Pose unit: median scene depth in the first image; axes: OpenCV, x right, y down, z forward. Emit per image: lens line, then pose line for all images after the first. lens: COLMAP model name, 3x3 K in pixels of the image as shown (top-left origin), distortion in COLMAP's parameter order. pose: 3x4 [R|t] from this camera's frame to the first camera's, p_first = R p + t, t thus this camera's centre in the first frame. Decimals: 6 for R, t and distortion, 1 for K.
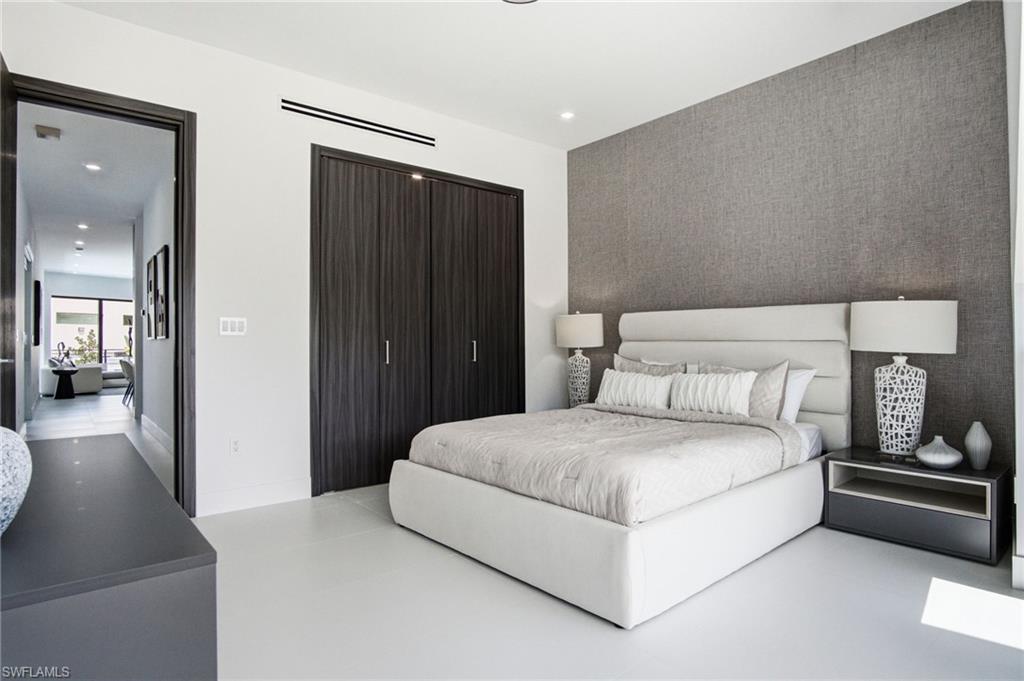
lens RADIAL K [[559.1, 0, 514.1], [0, 559.1, 343.6], [0, 0, 1]] dist [-0.028346, 0.002126]
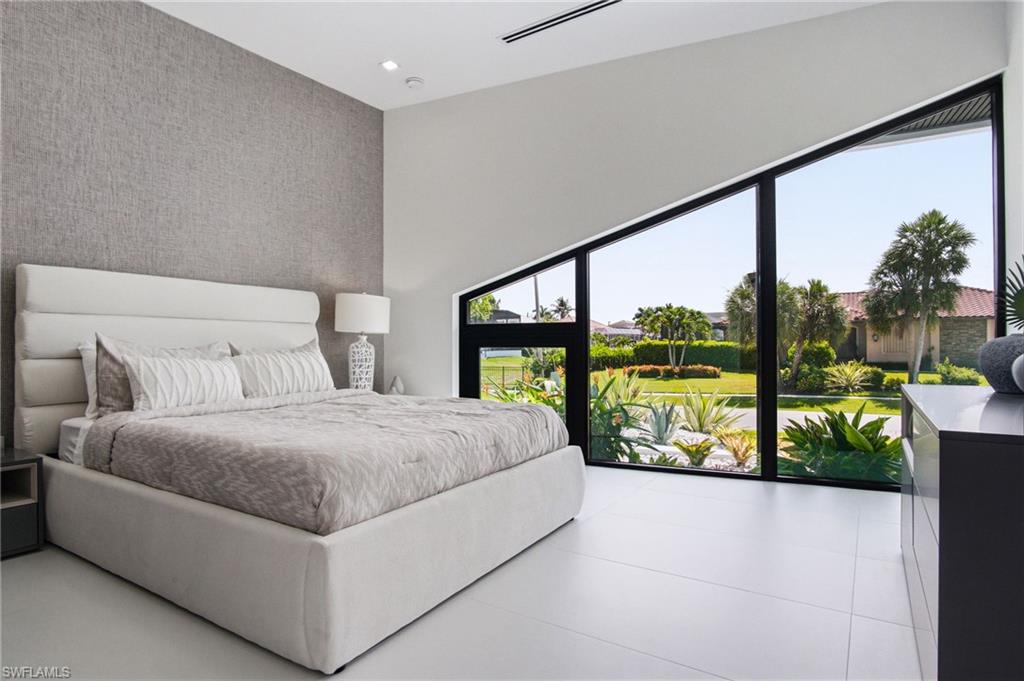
lens RADIAL K [[559.1, 0, 514.1], [0, 559.1, 343.6], [0, 0, 1]] dist [-0.028346, 0.002126]
pose [[-0.301489, 0.003576, 0.953463, -0.720266], [0.001574, 0.999993, -0.003253, 0.045585], [-0.953468, 0.000520, -0.301492, 1.009741]]
